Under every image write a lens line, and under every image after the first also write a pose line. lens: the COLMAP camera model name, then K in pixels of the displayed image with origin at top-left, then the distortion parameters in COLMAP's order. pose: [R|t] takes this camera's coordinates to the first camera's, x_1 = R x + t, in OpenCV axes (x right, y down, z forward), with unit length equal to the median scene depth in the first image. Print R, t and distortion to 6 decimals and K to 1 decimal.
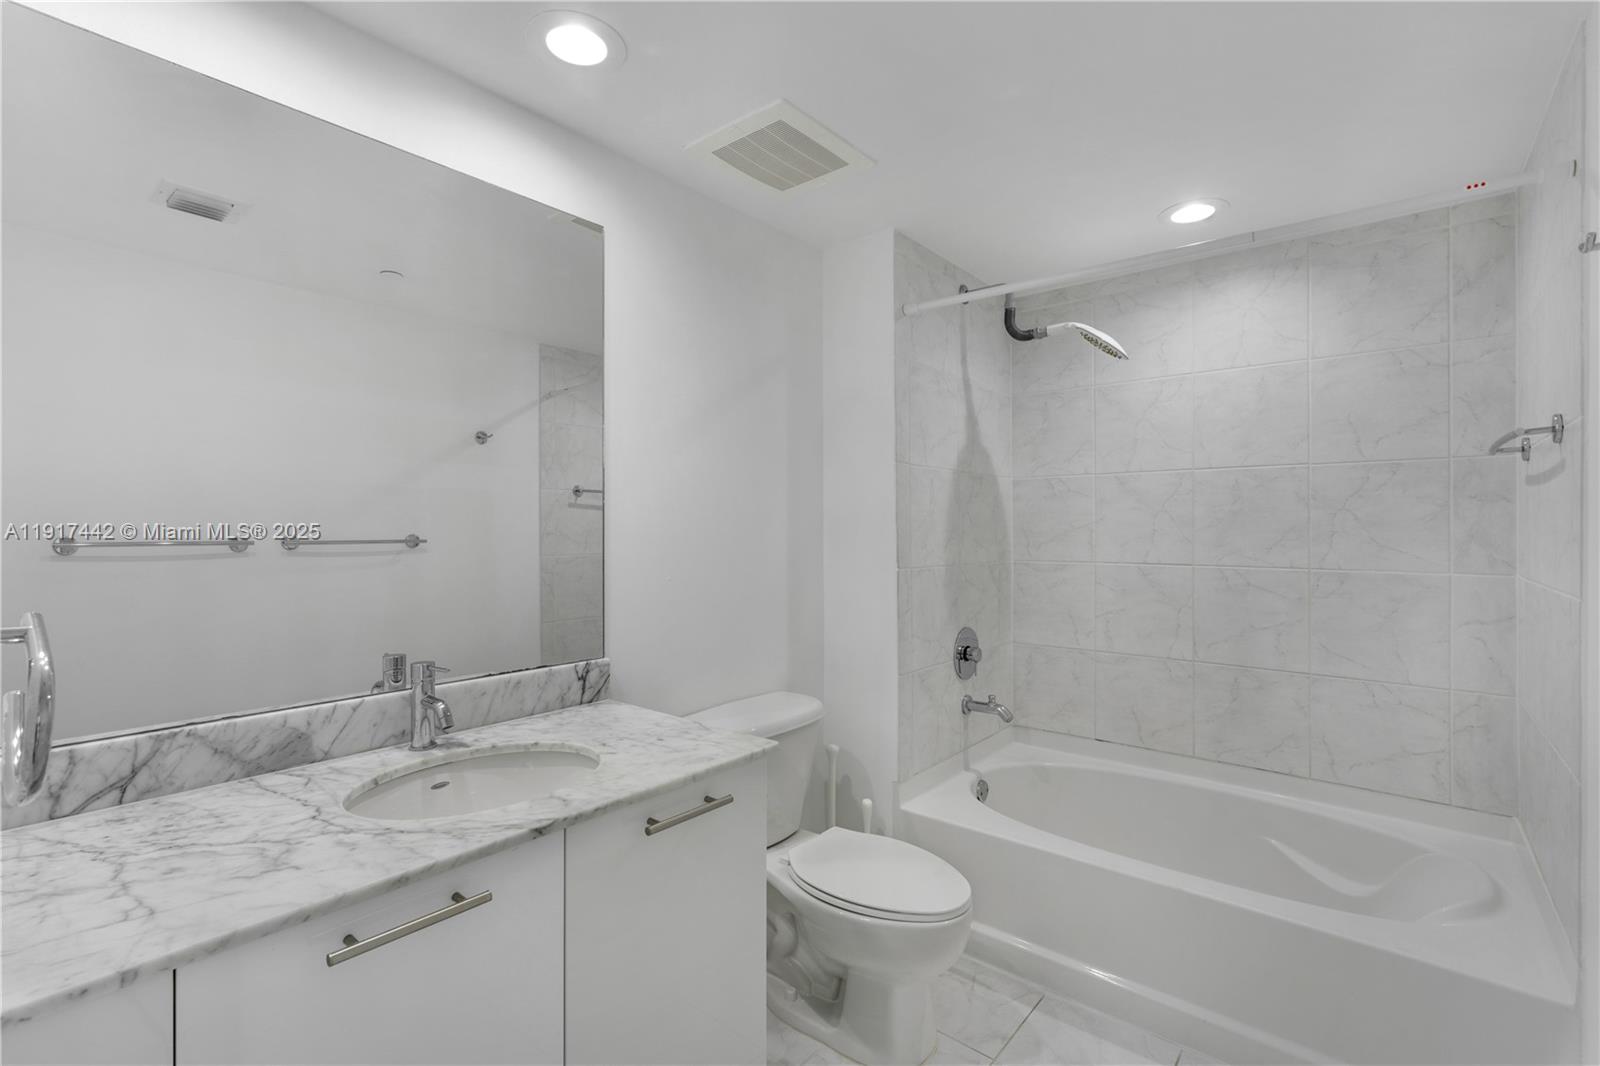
lens RADIAL K [[719.2, 0, 796.7], [0, 719.2, 530.3], [0, 0, 1]] dist [-0.001855, 0.000054]
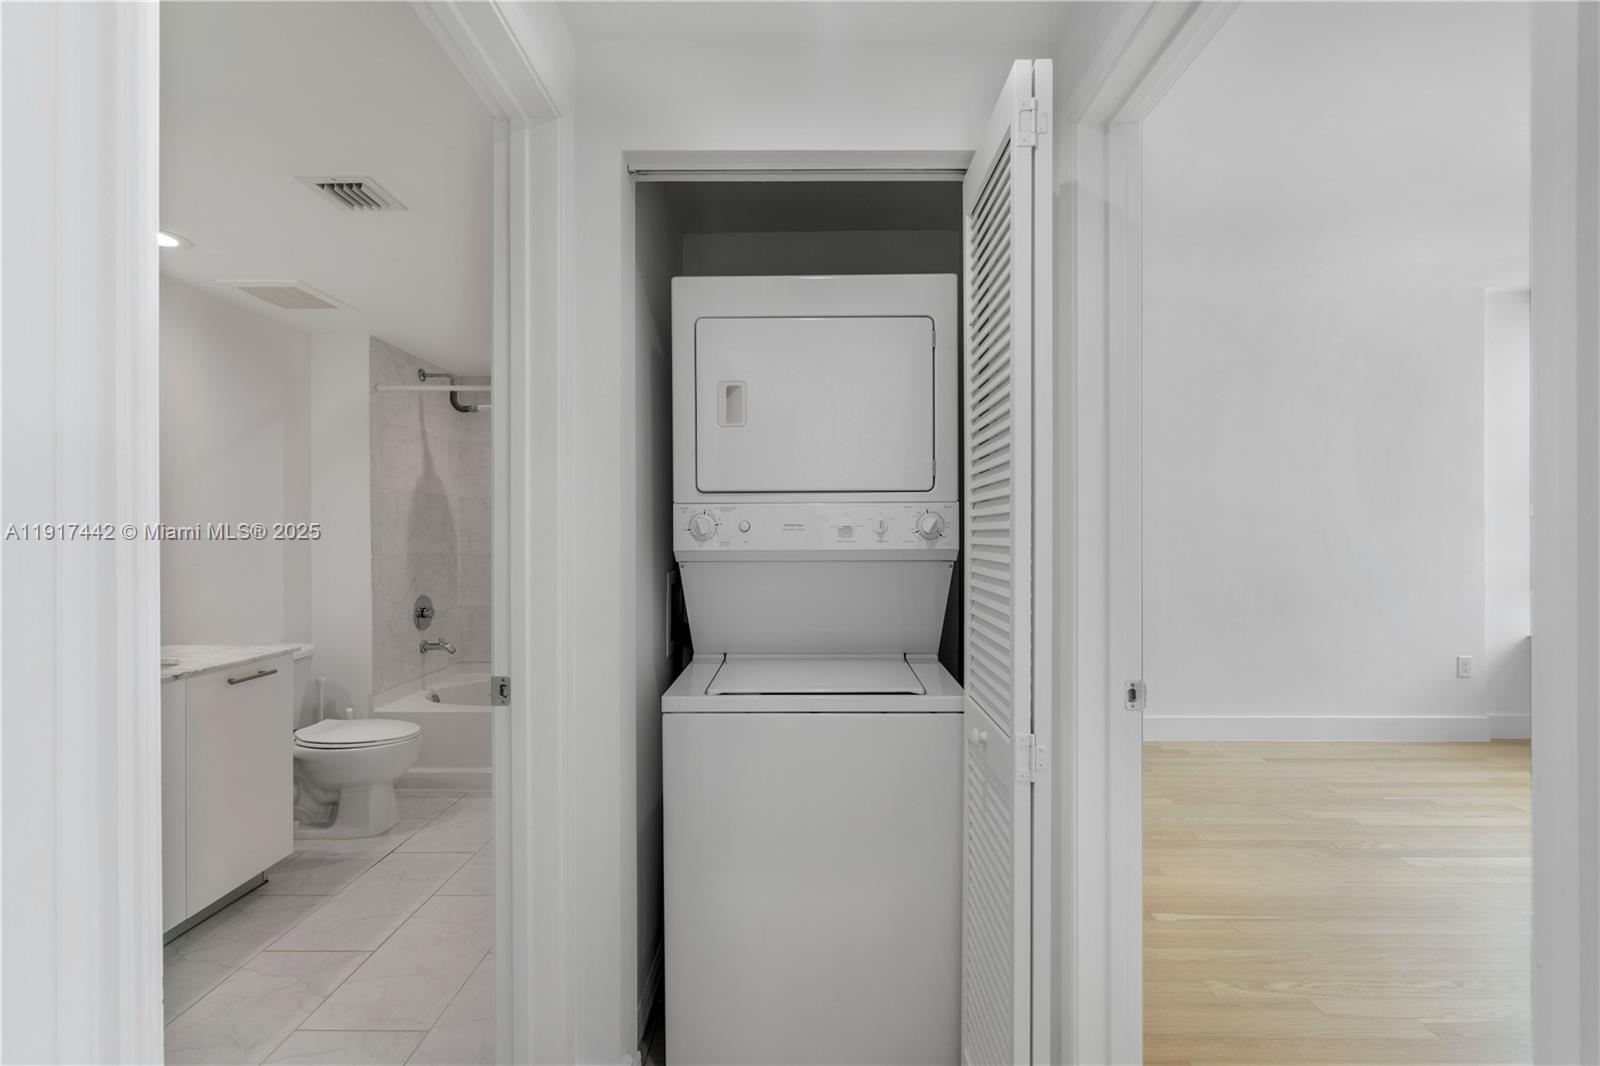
lens RADIAL K [[719.2, 0, 796.7], [0, 719.2, 530.3], [0, 0, 1]] dist [-0.001855, 0.000054]
pose [[0.774359, 0.000989, 0.632745, -0.124195], [0.002710, 0.999984, -0.004880, 0.008069], [-0.632740, 0.005493, 0.774345, -0.734904]]
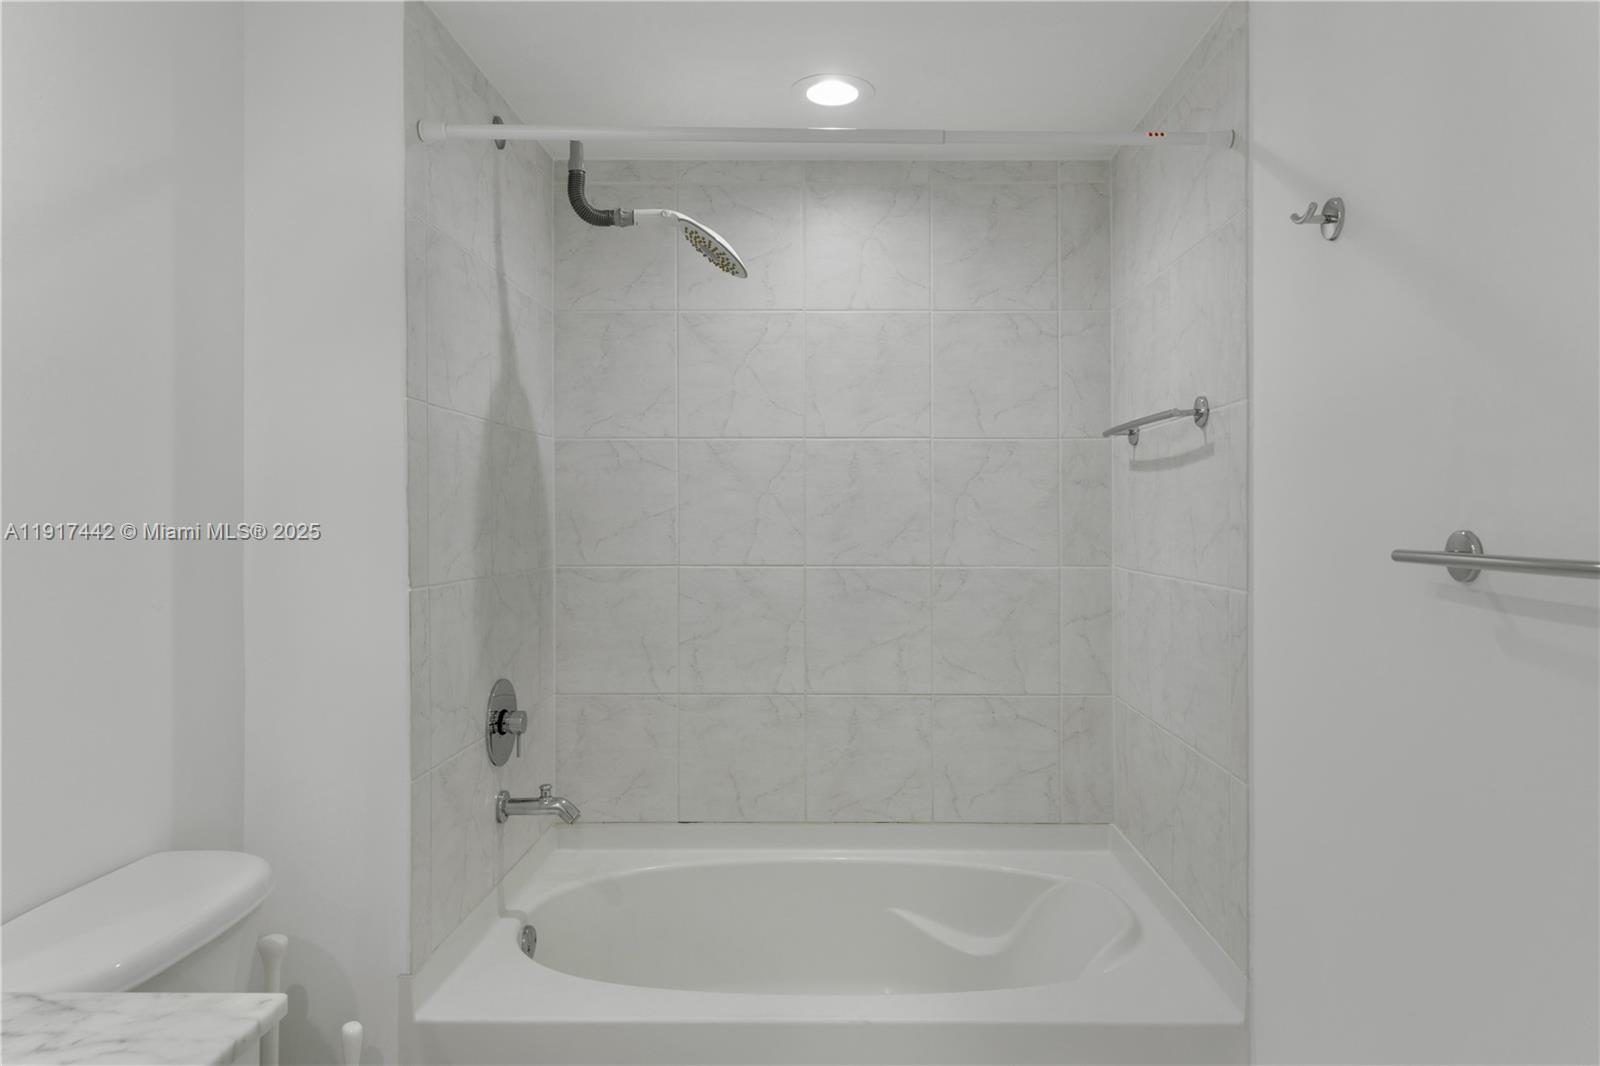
lens RADIAL K [[1006.5, 0, 835.2], [0, 1006.5, 508.1], [0, 0, 1]] dist [0.000511, 0.000436]
pose [[0.768861, 0.005375, 0.639394, -0.101592], [0.001306, 0.999949, -0.009976, -0.000794], [-0.639415, 0.008505, 0.768815, 0.181475]]
